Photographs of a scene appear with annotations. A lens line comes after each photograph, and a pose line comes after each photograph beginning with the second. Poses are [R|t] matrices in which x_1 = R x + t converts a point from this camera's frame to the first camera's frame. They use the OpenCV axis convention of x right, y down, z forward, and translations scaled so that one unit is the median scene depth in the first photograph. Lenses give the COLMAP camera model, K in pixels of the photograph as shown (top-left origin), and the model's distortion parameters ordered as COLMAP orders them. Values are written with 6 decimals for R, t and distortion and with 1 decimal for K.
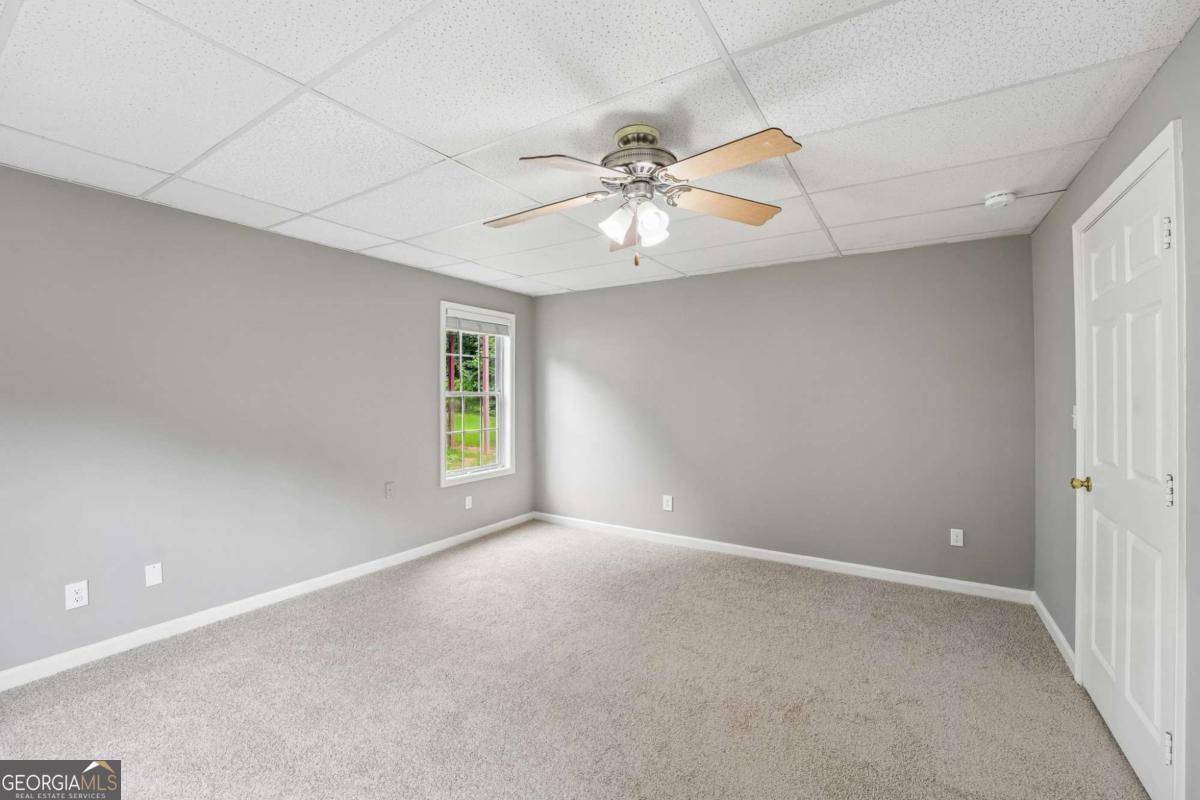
lens RADIAL K [[492.3, 0, 598.9], [0, 492.3, 390.0], [0, 0, 1]] dist [-0.032798, -0.000022]
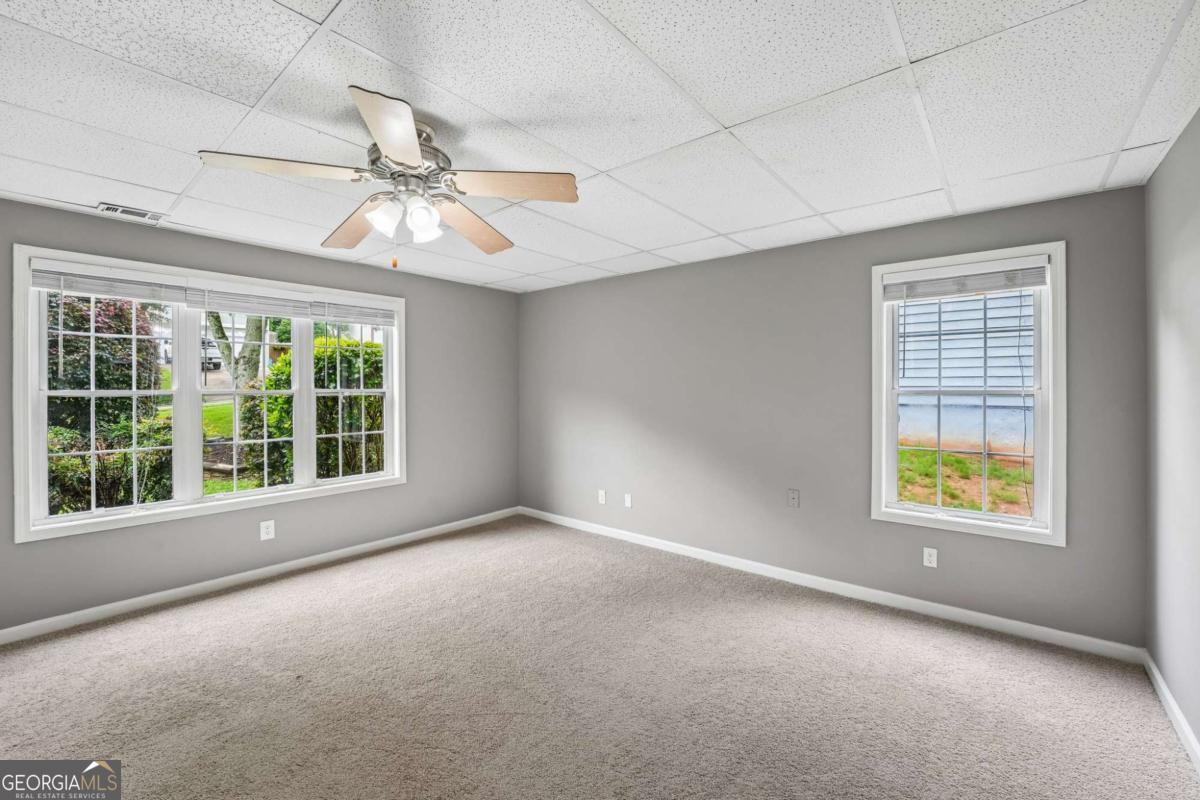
lens RADIAL K [[492.3, 0, 598.9], [0, 492.3, 390.0], [0, 0, 1]] dist [-0.032798, -0.000022]
pose [[-0.123988, 0.004212, -0.992275, 0.460265], [0.001668, 0.999990, 0.004036, 0.000500], [0.992282, -0.001155, -0.123994, 0.681219]]
